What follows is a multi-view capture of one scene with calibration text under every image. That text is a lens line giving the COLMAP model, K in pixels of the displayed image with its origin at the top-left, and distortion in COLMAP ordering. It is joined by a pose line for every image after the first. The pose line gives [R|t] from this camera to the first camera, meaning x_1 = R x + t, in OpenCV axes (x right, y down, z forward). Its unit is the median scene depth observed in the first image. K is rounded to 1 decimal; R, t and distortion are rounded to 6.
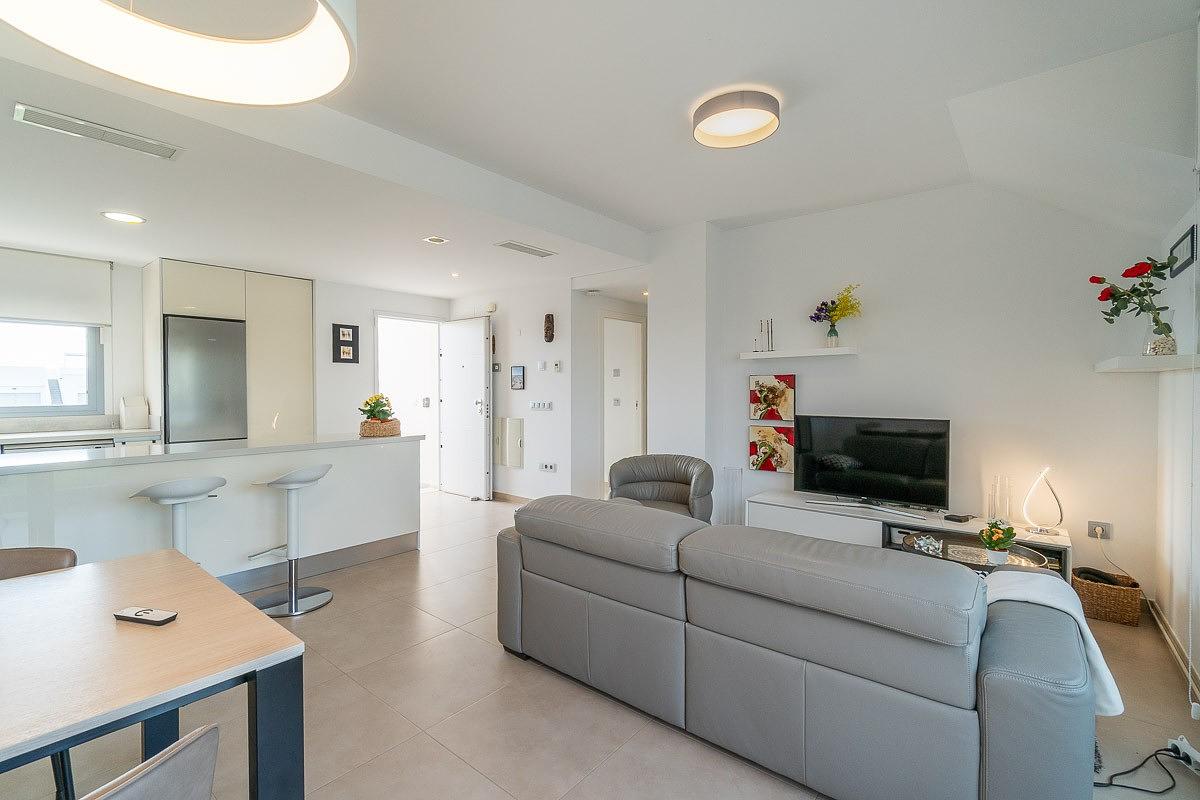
lens RADIAL K [[520.1, 0, 600.0], [0, 520.1, 400.0], [0, 0, 1]] dist [-0.019917, -0.000082]
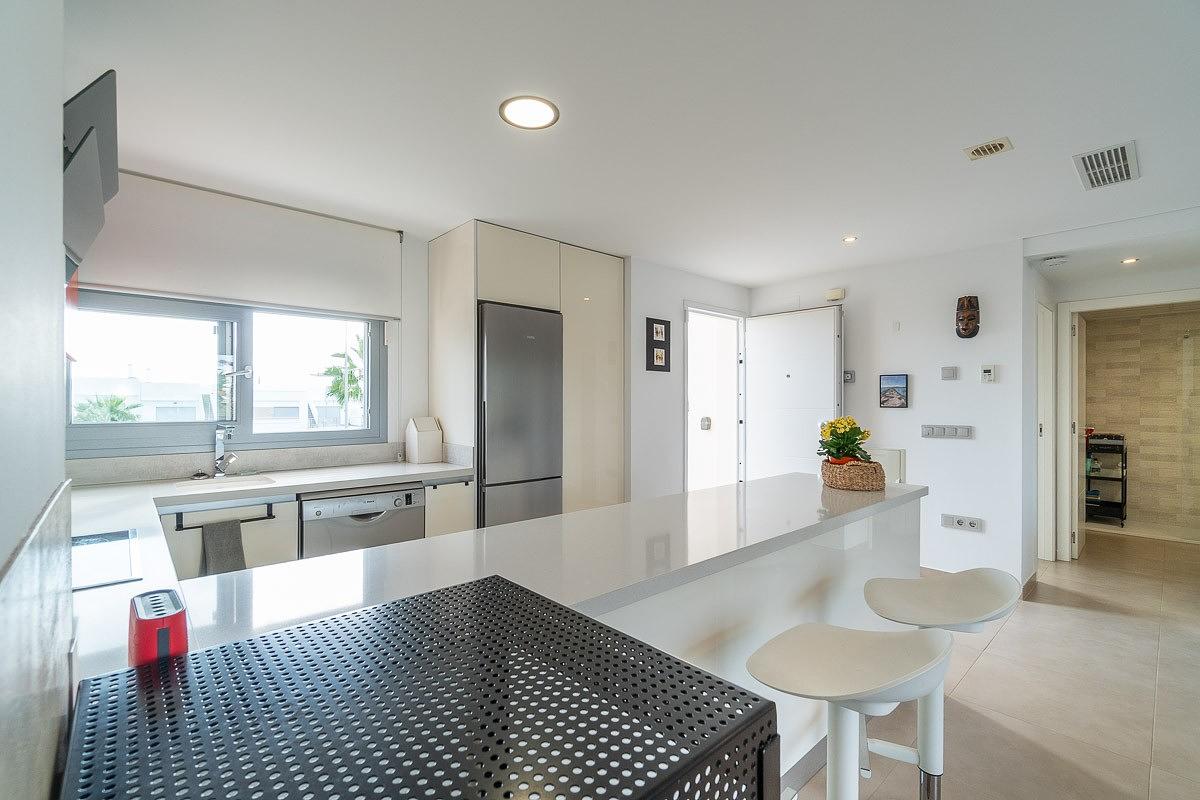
lens RADIAL K [[521.0, 0, 600.0], [0, 521.0, 400.0], [0, 0, 1]] dist [0.000931, 0.000067]
pose [[0.989234, -0.001014, -0.146338, -0.475941], [-0.003094, 0.999608, -0.027840, -0.010342], [0.146309, 0.027993, 0.988843, 0.266130]]
